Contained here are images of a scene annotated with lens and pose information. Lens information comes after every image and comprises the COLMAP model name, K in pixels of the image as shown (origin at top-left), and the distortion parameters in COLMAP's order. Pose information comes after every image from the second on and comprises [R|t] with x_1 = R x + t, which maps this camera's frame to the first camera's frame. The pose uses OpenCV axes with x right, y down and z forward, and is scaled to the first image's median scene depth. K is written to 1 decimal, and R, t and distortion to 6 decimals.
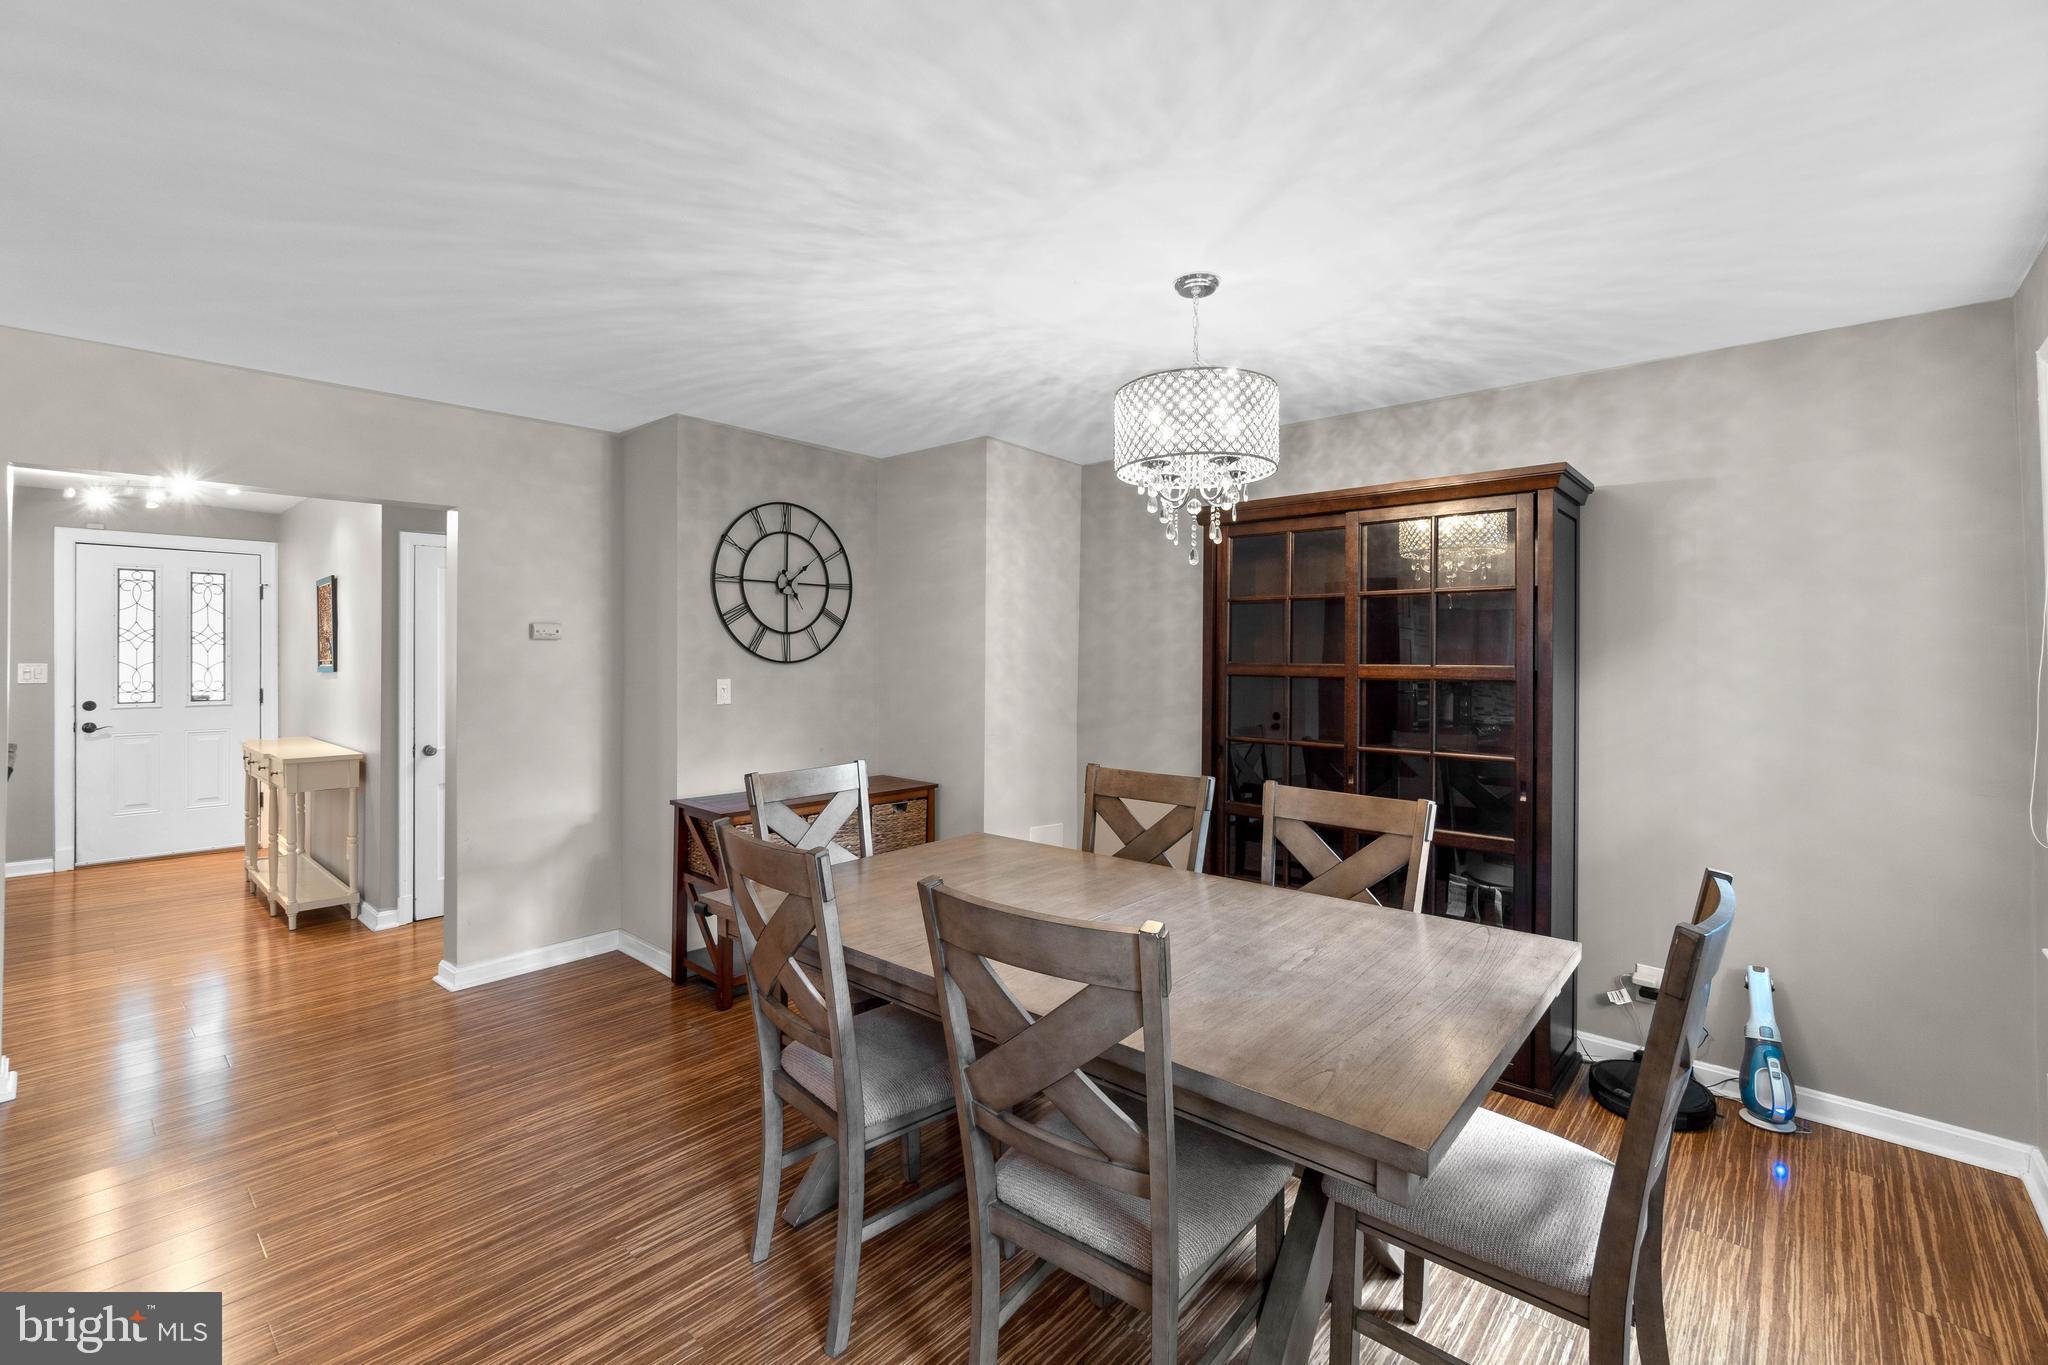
lens RADIAL K [[888.7, 0, 1013.1], [0, 888.7, 654.9], [0, 0, 1]] dist [-0.003066, 0.001079]
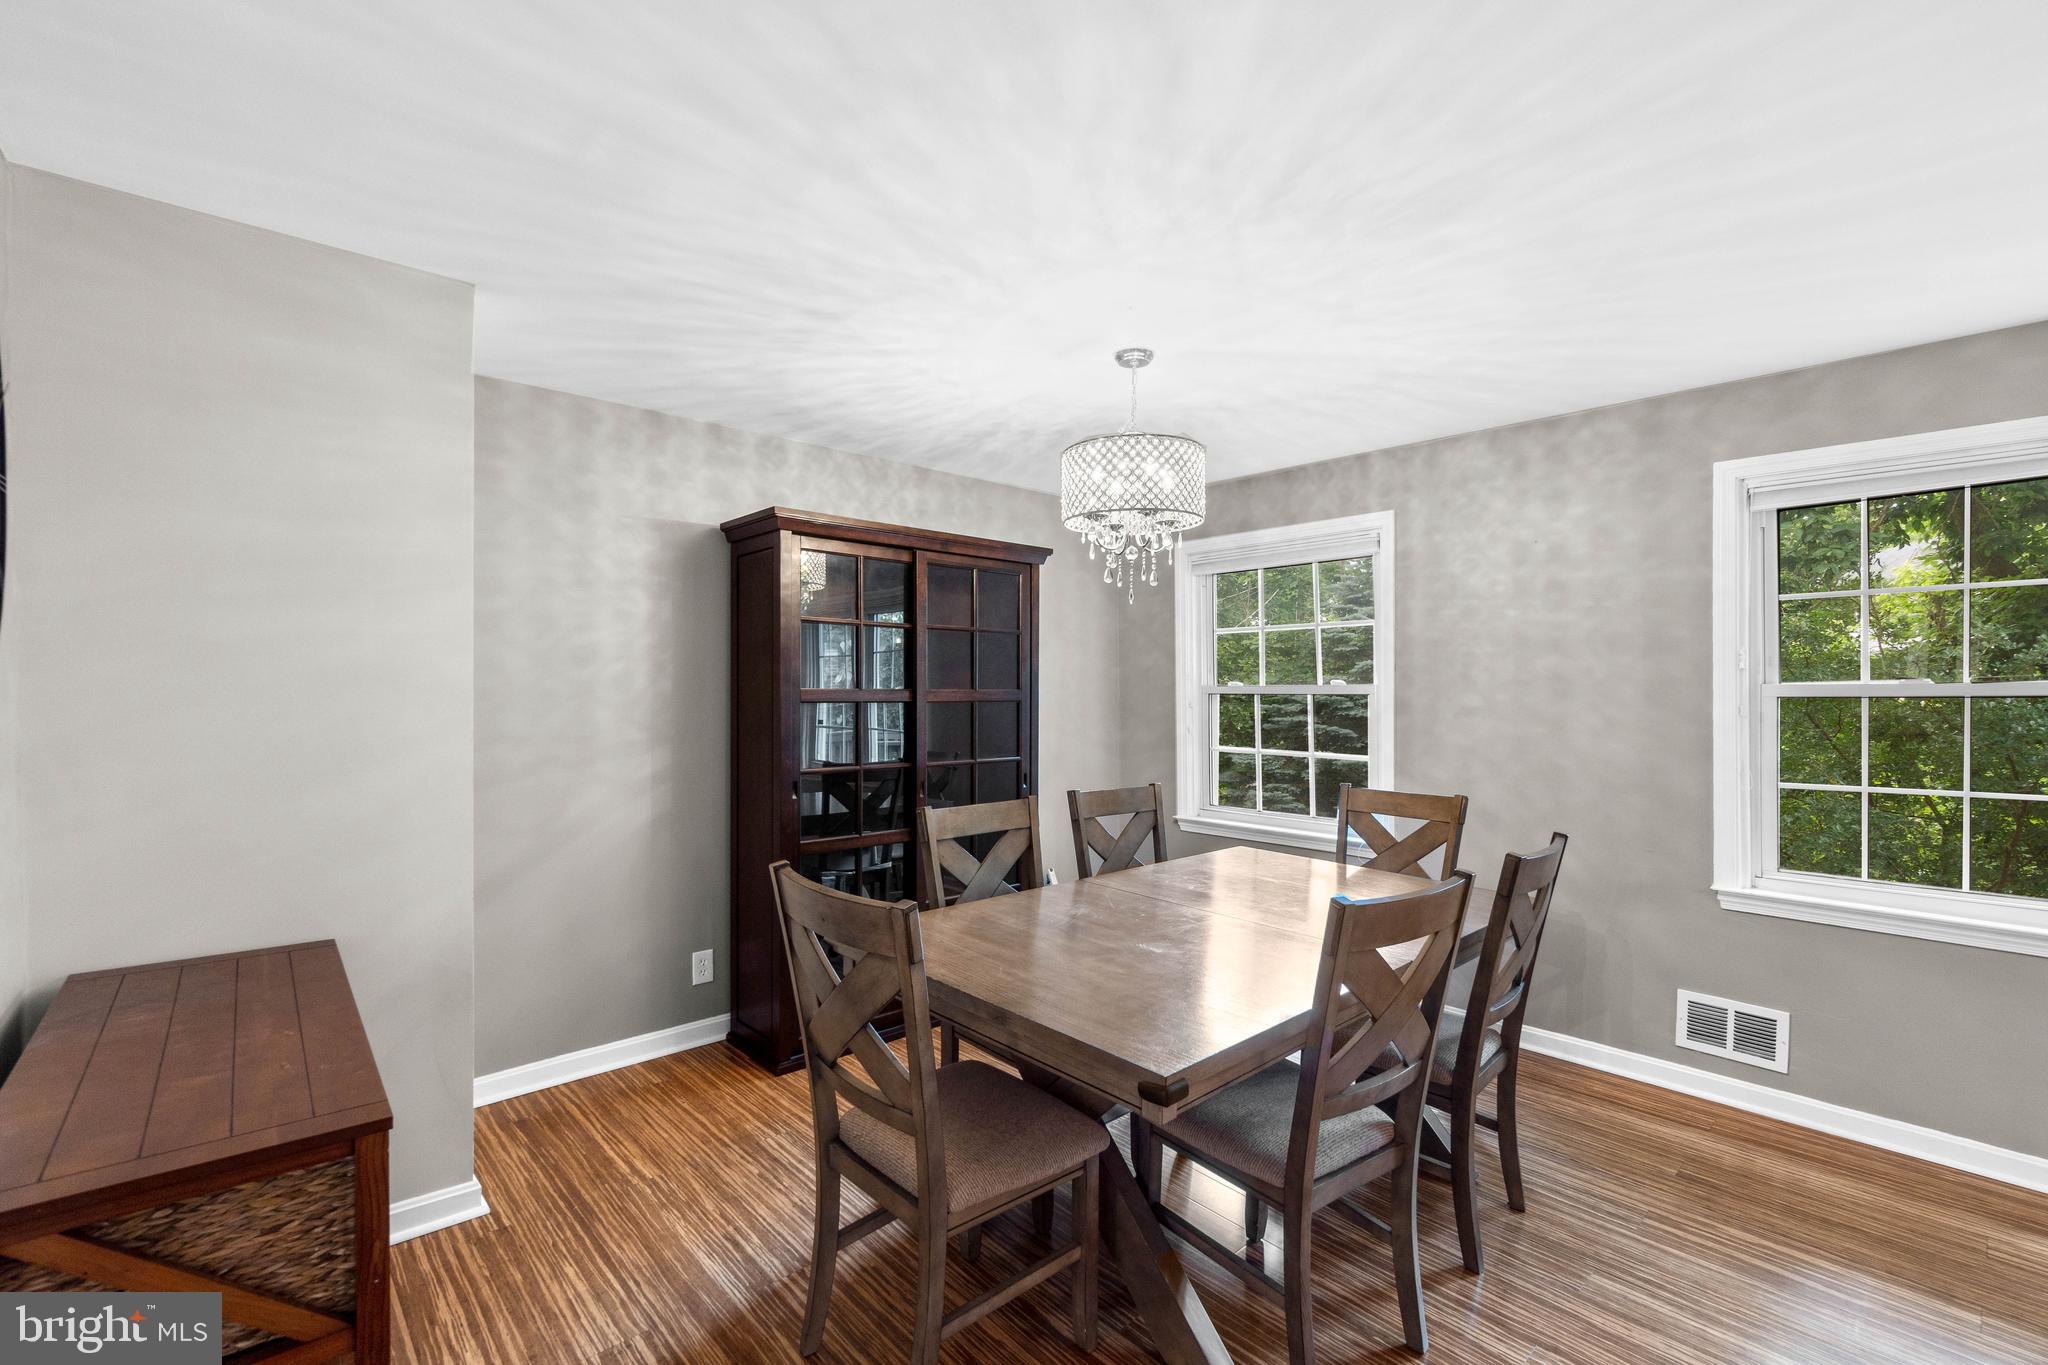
lens RADIAL K [[888.7, 0, 1030.3], [0, 888.7, 702.1], [0, 0, 1]] dist [-0.003066, 0.001079]
pose [[0.091524, -0.023013, 0.995537, -0.572382], [-0.008452, 0.999679, 0.023886, 0.000045], [-0.995767, -0.010600, 0.091300, 0.614905]]
